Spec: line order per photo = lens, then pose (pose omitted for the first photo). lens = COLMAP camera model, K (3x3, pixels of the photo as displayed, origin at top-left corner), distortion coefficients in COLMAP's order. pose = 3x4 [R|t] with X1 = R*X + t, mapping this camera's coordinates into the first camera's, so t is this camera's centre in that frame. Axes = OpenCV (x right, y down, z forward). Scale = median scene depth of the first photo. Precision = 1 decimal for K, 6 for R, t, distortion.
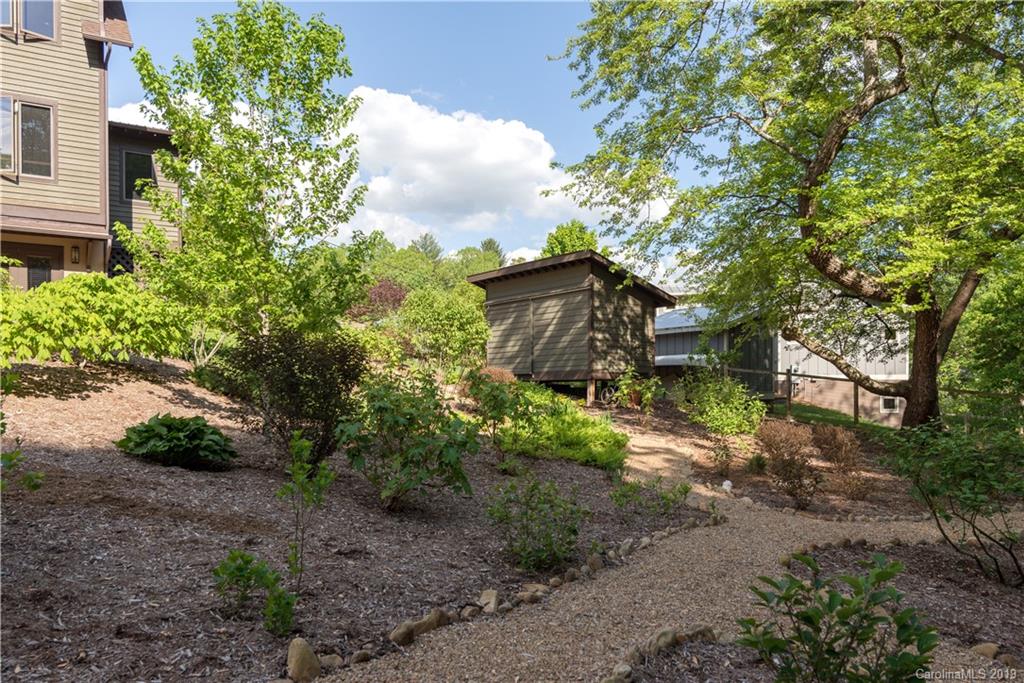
lens RADIAL K [[800.7, 0, 512.4], [0, 800.7, 348.1], [0, 0, 1]] dist [-0.000469, 0.000739]
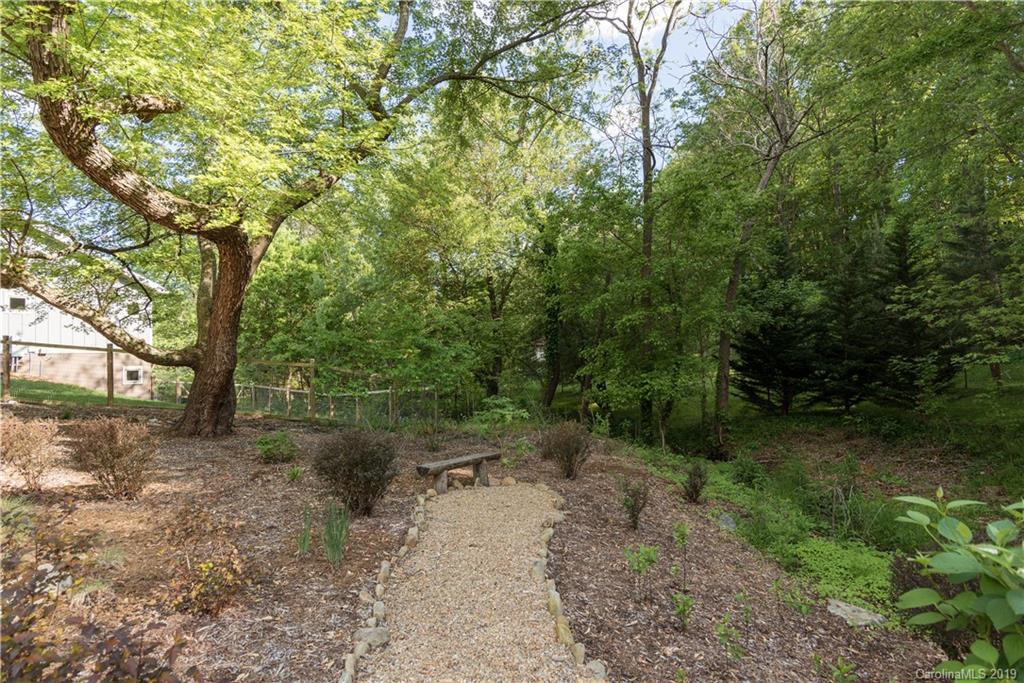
lens RADIAL K [[542.4, 0, 518.4], [0, 542.4, 357.4], [0, 0, 1]] dist [0.002557, 0.000268]
pose [[0.466354, -0.010929, 0.884531, 0.151669], [-0.026438, 0.999305, 0.026286, 0.028060], [-0.884203, -0.035644, 0.465741, 0.435302]]
